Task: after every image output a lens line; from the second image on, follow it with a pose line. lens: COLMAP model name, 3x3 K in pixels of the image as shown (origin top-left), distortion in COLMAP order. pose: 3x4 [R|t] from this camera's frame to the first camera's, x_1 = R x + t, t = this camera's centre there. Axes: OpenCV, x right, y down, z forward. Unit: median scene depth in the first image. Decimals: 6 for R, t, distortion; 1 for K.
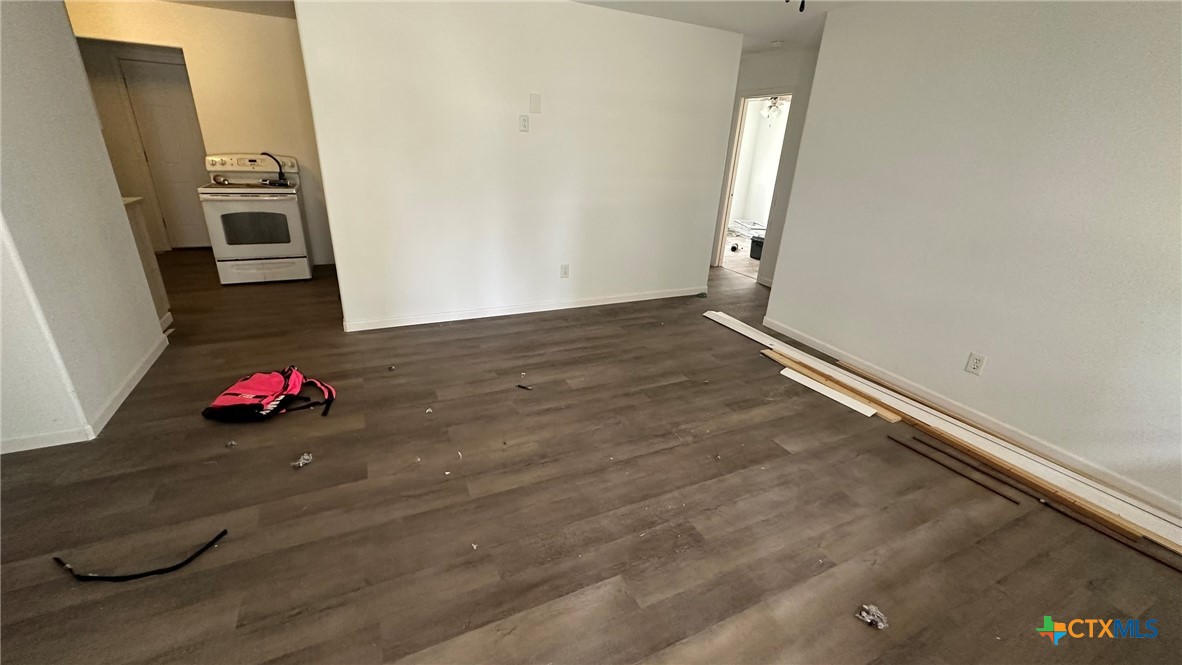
lens RADIAL K [[466.4, 0, 587.8], [0, 466.4, 331.7], [0, 0, 1]] dist [-0.000172, 0.000008]
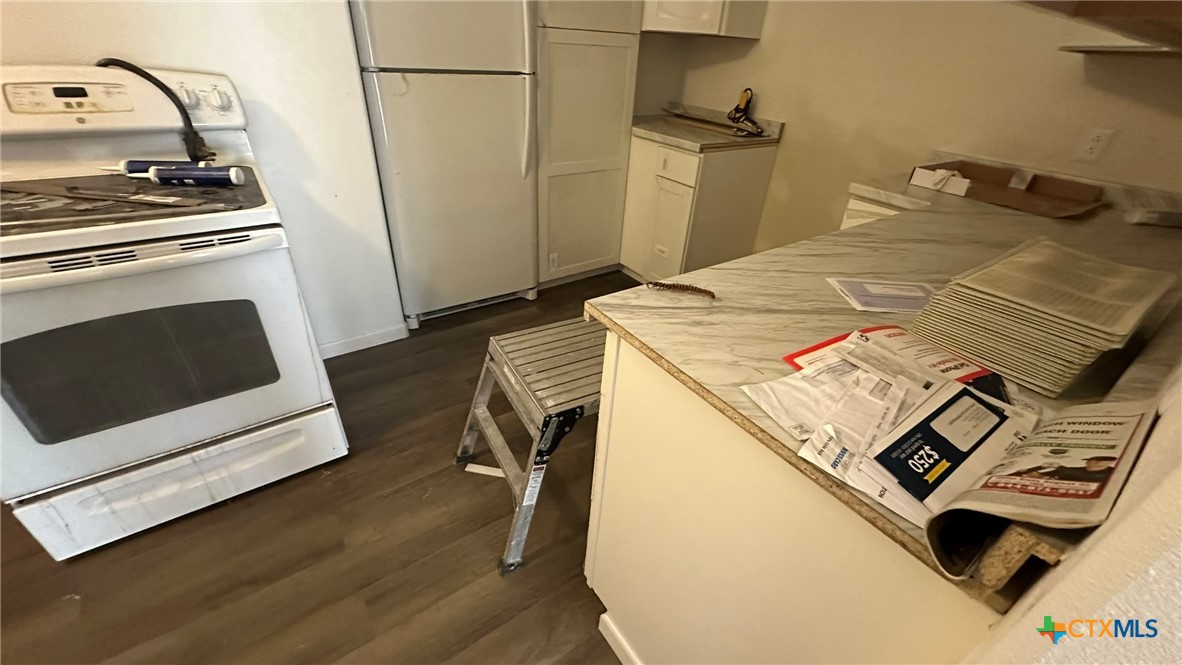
lens RADIAL K [[466.4, 0, 591.1], [0, 466.4, 334.6], [0, 0, 1]] dist [-0.000172, 0.000008]
pose [[0.988368, -0.077132, 0.131069, -0.458093], [0.051027, 0.980073, 0.191970, -0.260521], [-0.143264, -0.183049, 0.972609, 0.656078]]
